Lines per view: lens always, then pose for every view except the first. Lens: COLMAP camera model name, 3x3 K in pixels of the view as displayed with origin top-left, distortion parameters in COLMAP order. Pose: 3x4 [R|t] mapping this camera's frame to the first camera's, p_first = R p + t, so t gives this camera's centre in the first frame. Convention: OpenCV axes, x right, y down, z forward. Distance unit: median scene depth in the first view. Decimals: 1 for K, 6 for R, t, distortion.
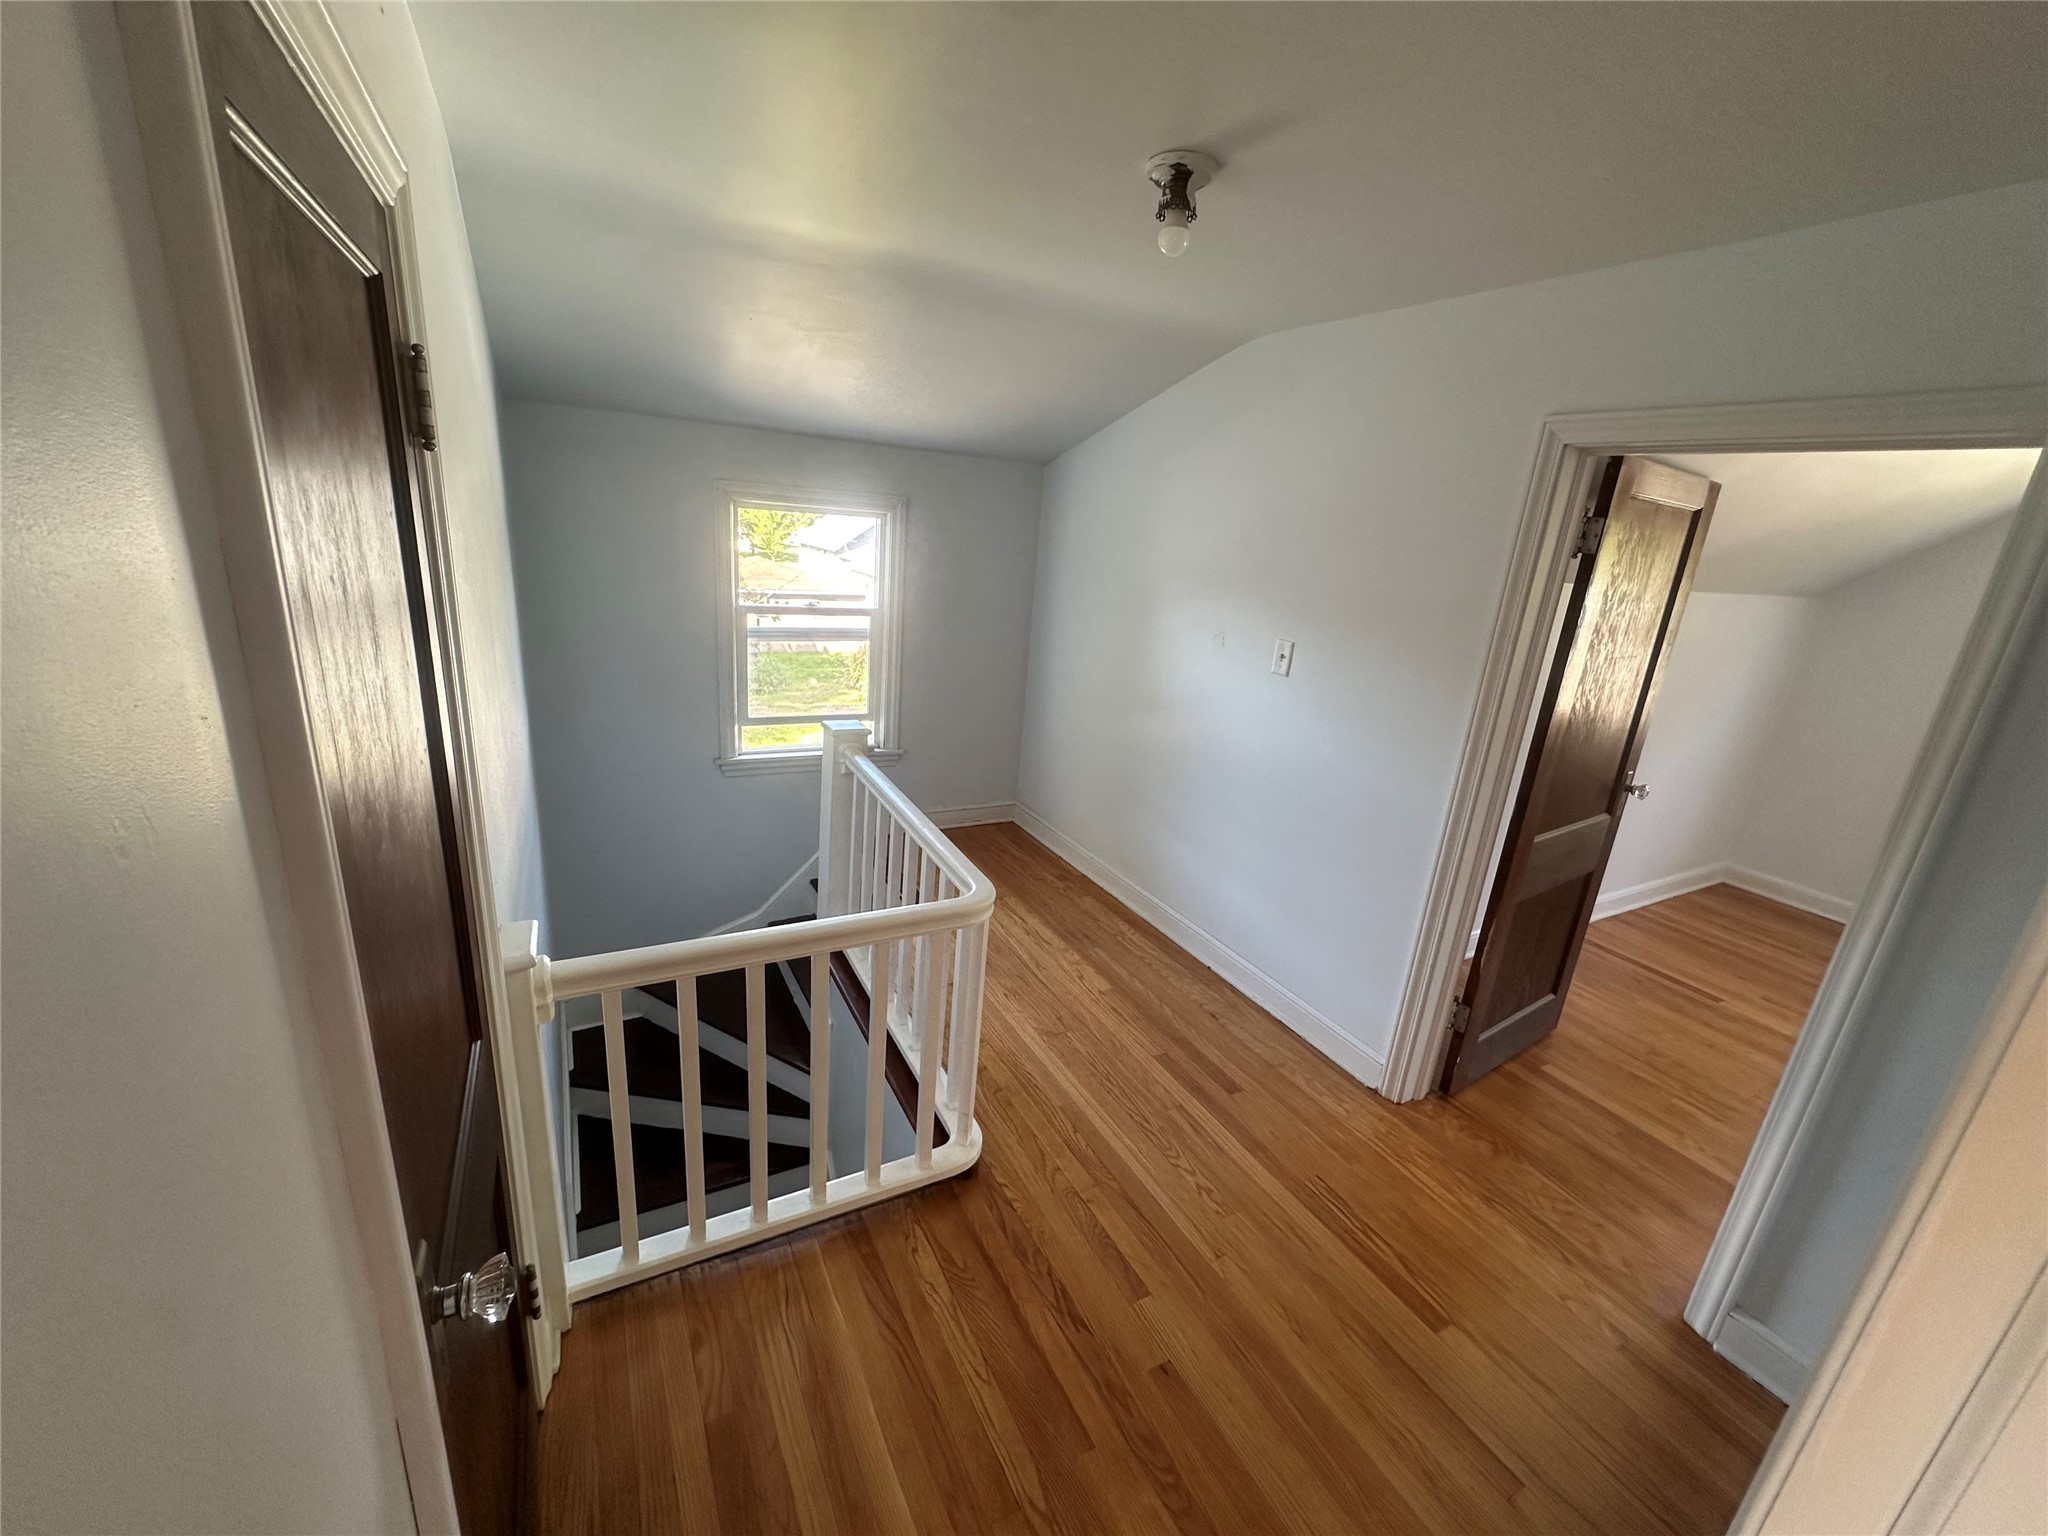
lens RADIAL K [[821.4, 0, 1023.5], [0, 821.4, 762.0], [0, 0, 1]] dist [-0.002402, -0.000036]
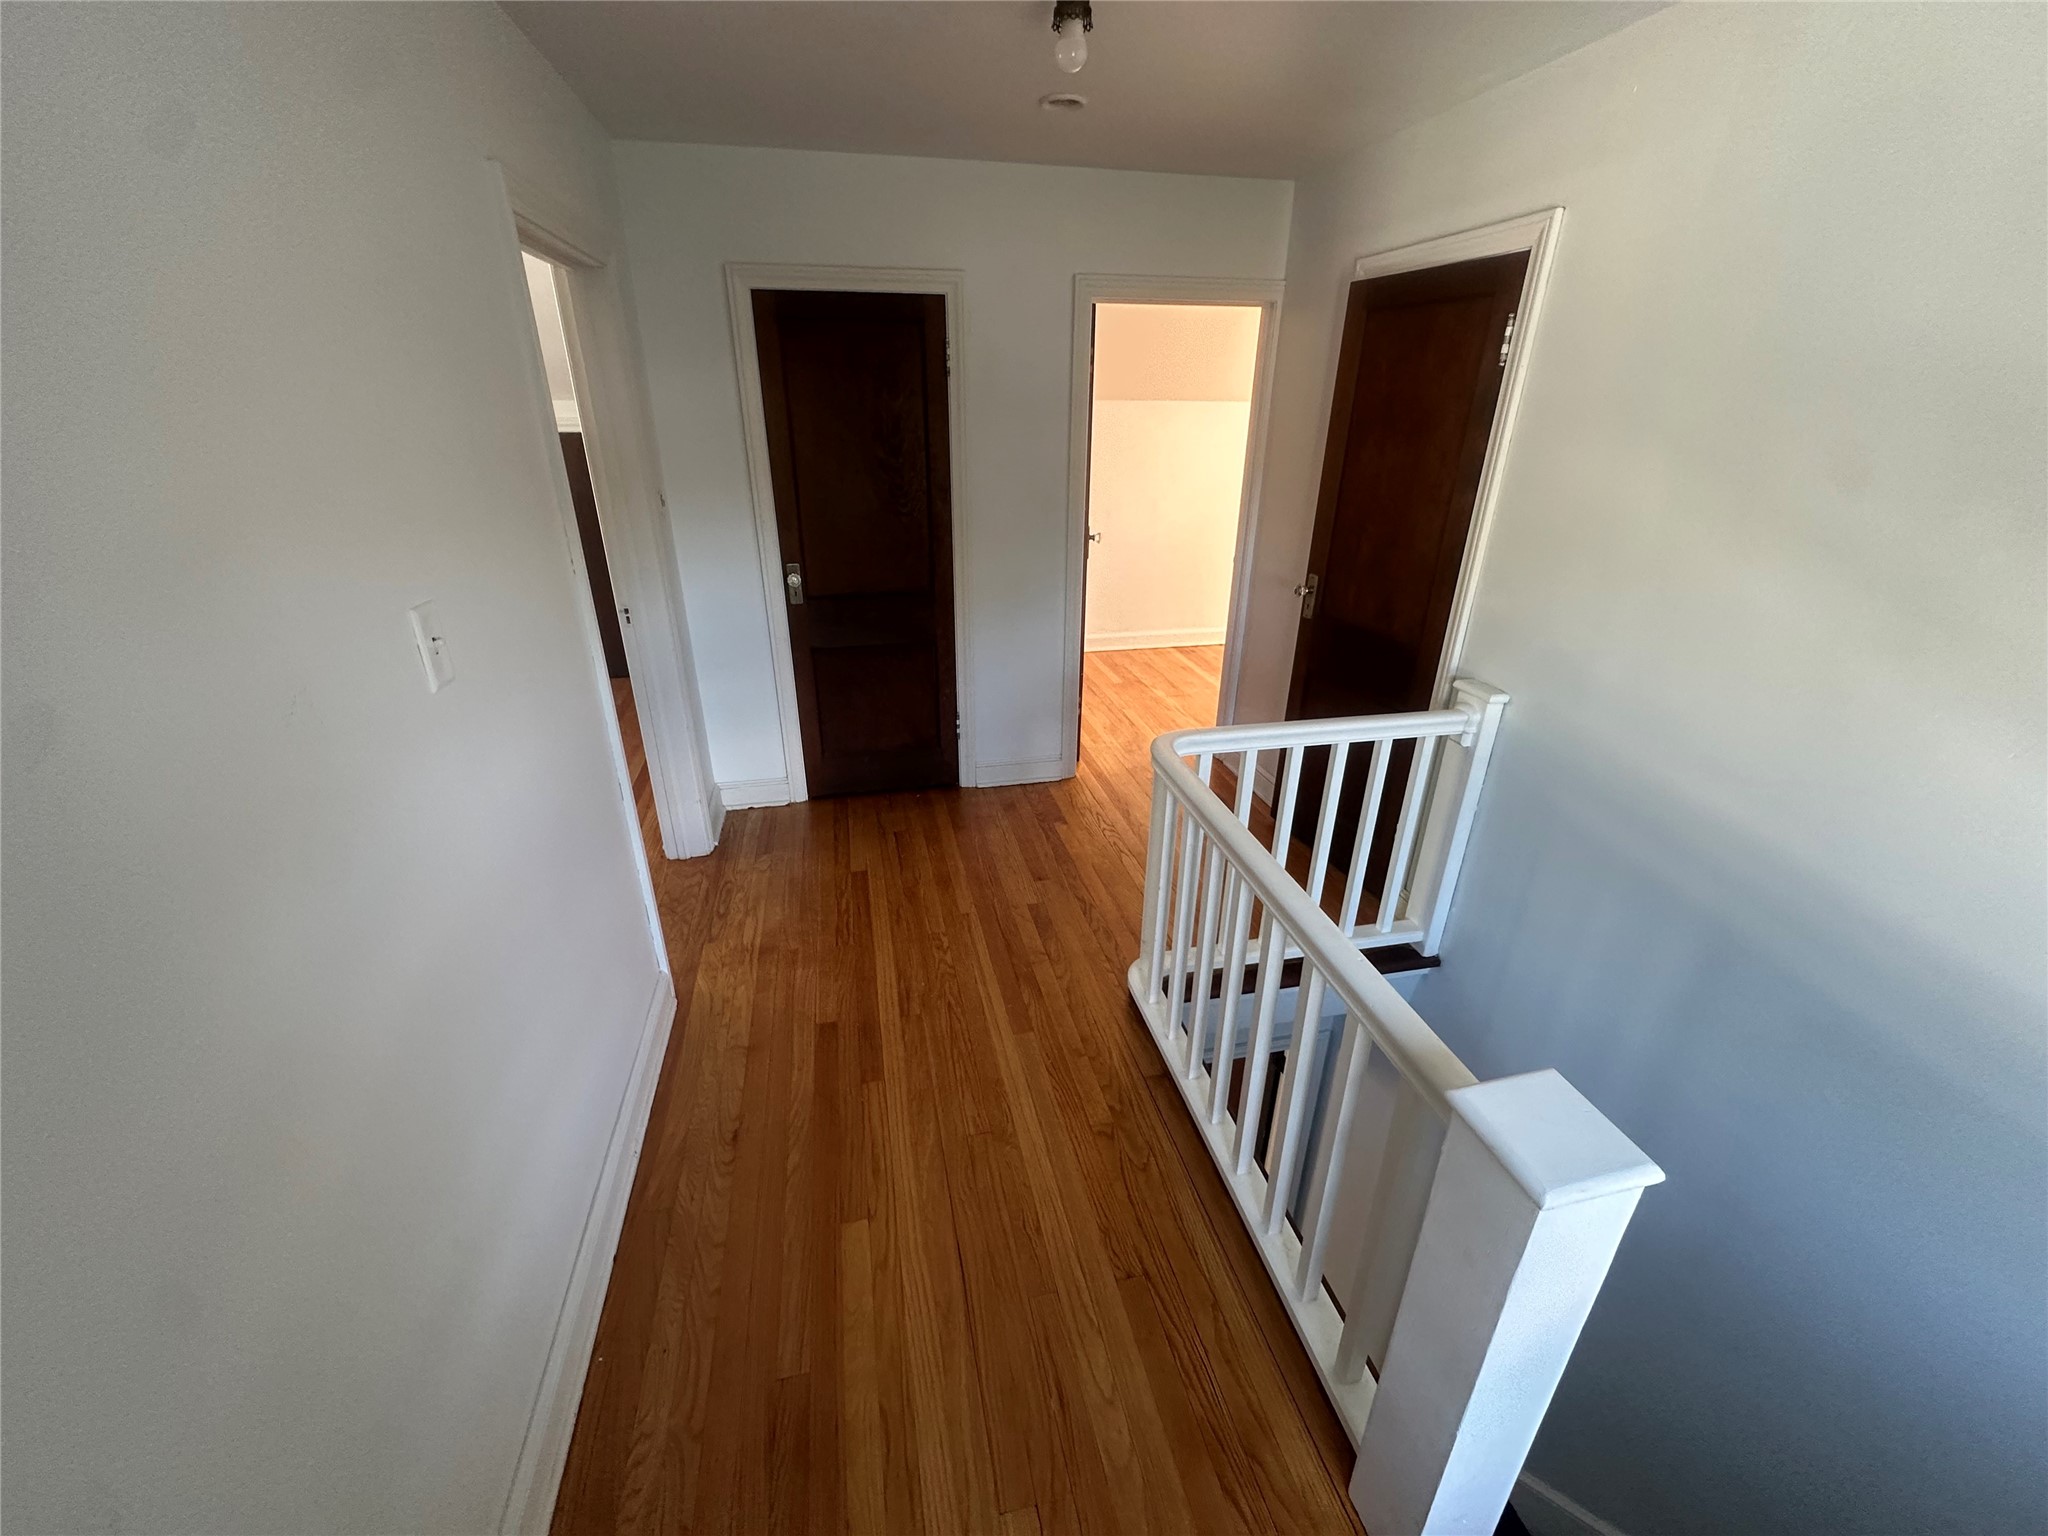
lens RADIAL K [[821.4, 0, 1027.4], [0, 821.4, 763.3], [0, 0, 1]] dist [-0.002402, -0.000036]
pose [[-0.956987, -0.190851, 0.218521, -0.090798], [0.004281, 0.743812, 0.668375, -0.402906], [-0.290099, 0.640562, -0.711001, 1.369081]]
